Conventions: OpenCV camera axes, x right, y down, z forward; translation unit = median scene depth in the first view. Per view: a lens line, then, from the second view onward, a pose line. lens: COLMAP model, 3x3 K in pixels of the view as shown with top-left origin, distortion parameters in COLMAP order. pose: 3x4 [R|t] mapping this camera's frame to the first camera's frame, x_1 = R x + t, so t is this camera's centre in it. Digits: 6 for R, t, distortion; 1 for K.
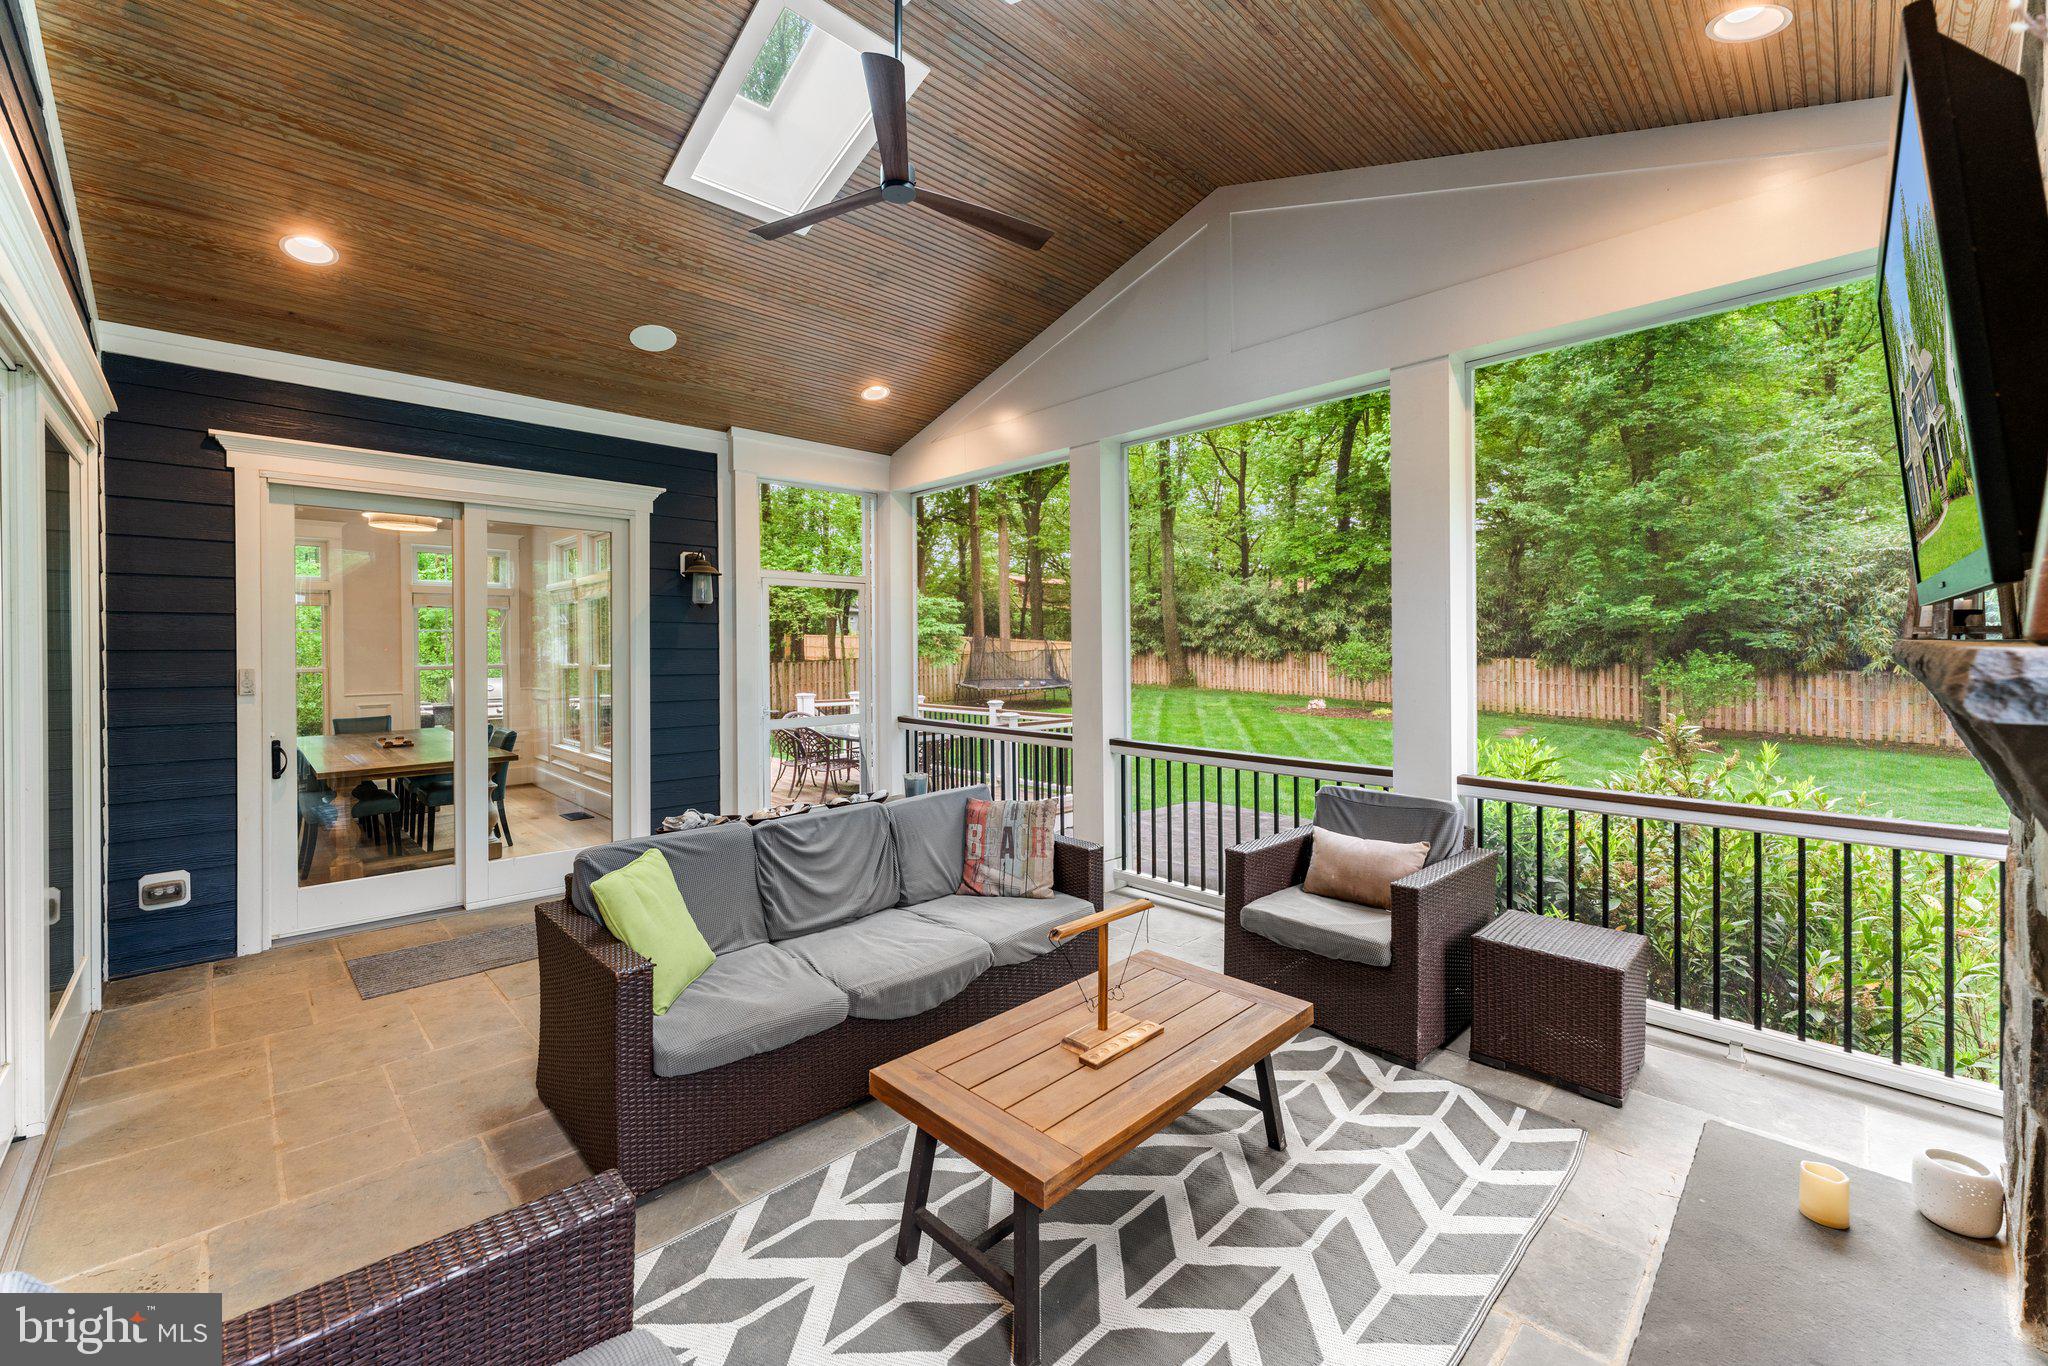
lens RADIAL K [[830.3, 0, 1007.6], [0, 830.3, 654.2], [0, 0, 1]] dist [-0.000398, 0.000292]
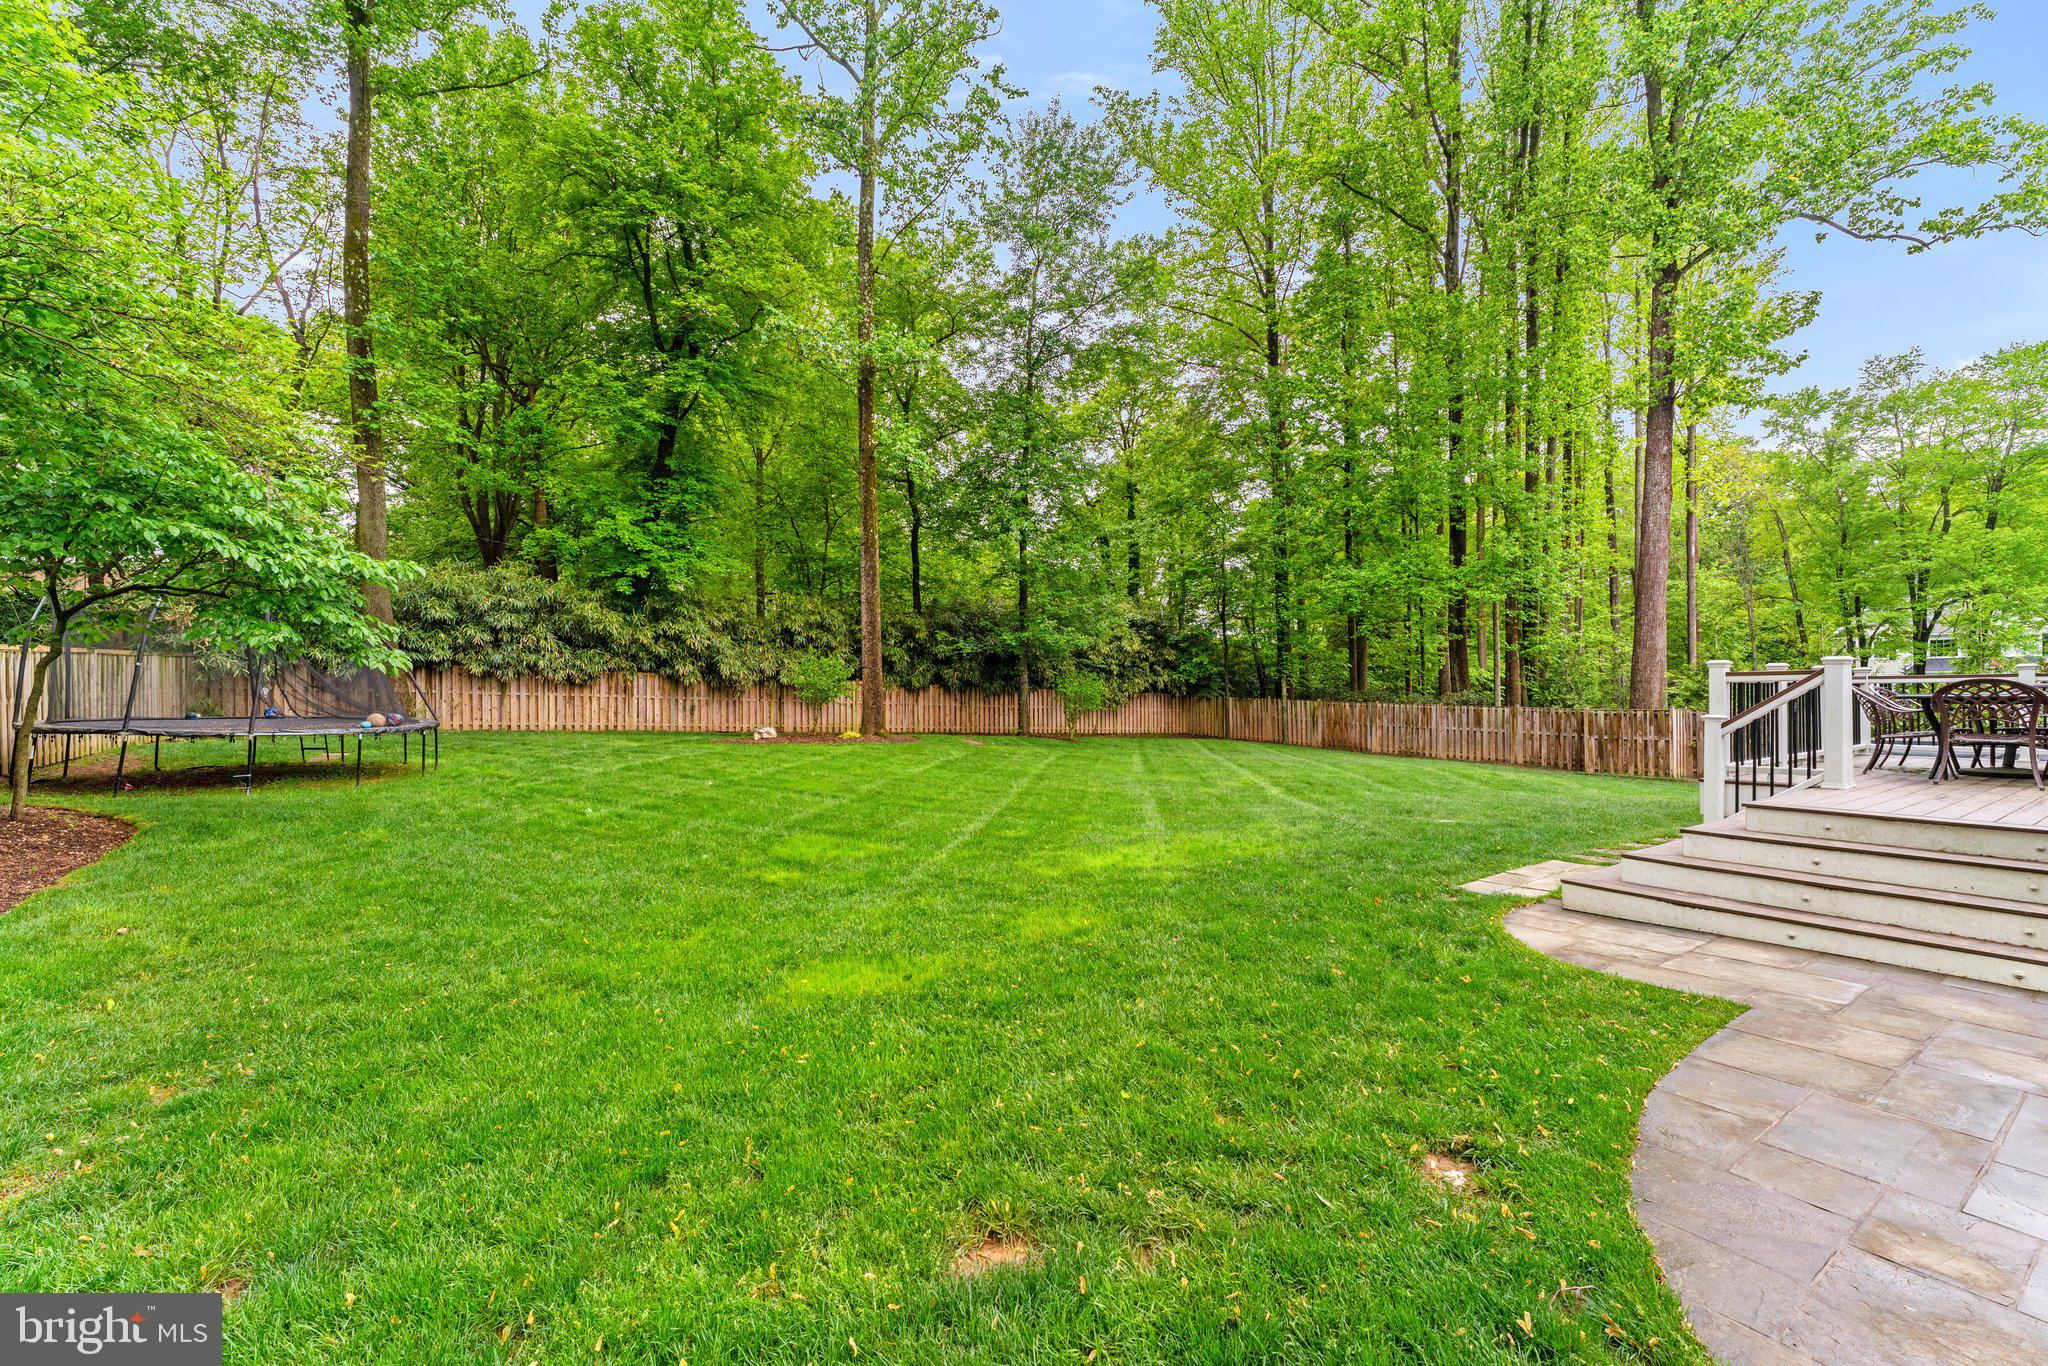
lens RADIAL K [[830.3, 0, 1005.4], [0, 830.3, 697.5], [0, 0, 1]] dist [-0.000398, 0.000292]
pose [[0.161722, 0.004122, 0.986828, -0.454136], [0.012615, 0.999901, -0.006244, 0.039825], [-0.986756, 0.013458, 0.161654, 0.767551]]
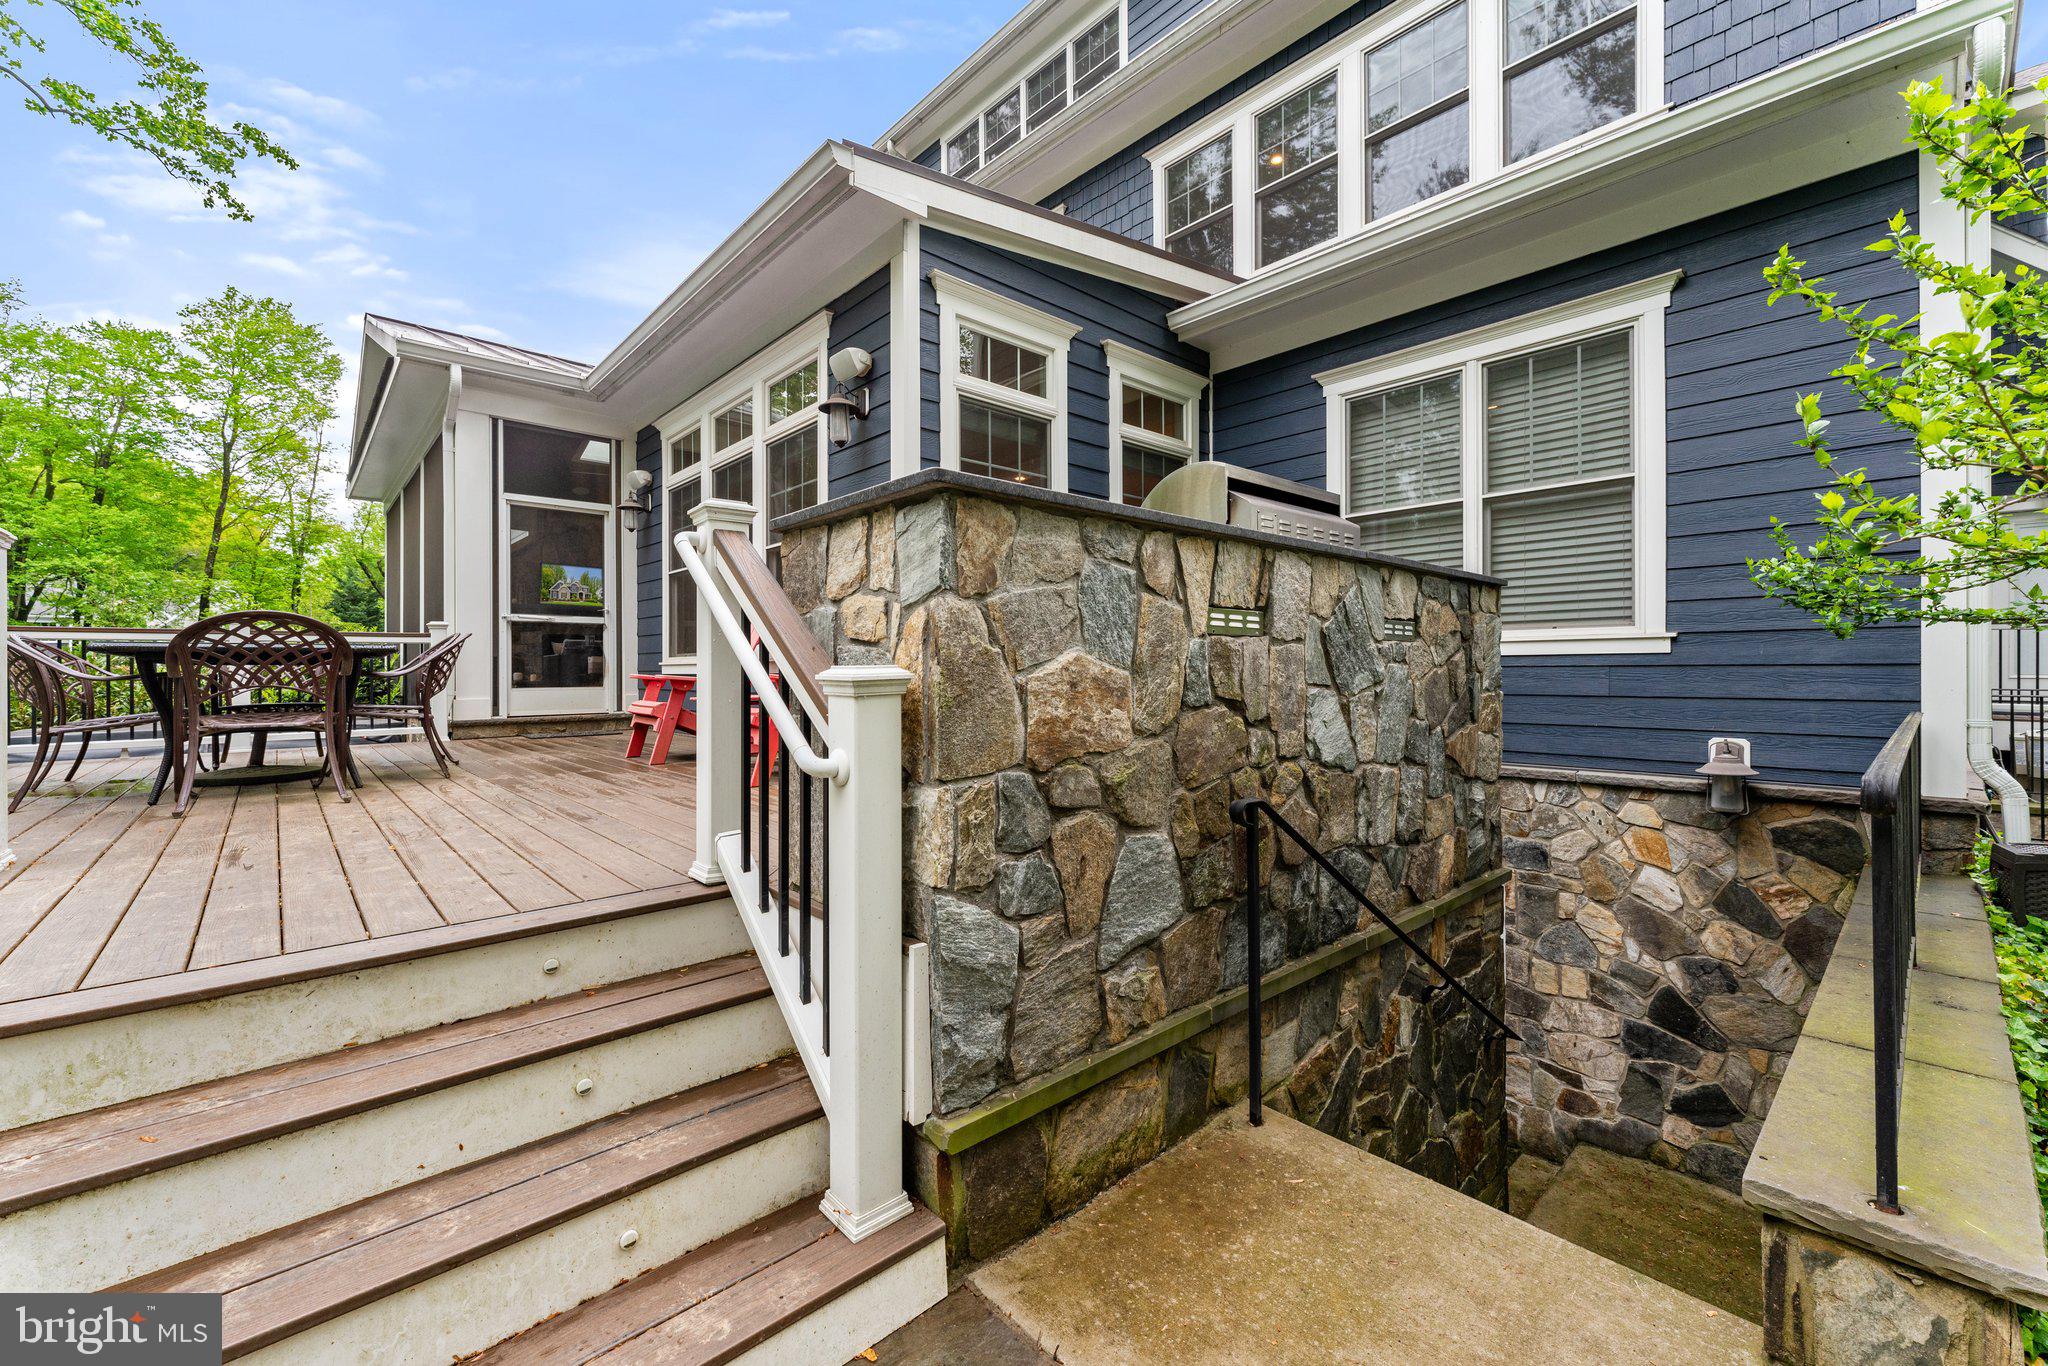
lens RADIAL K [[830.3, 0, 1023.6], [0, 830.3, 662.4], [0, 0, 1]] dist [-0.000398, 0.000292]
pose [[-0.999818, 0.015616, 0.010927, -0.238484], [0.015559, 0.999865, -0.005250, 0.049561], [-0.011007, -0.005079, -0.999927, 0.620334]]
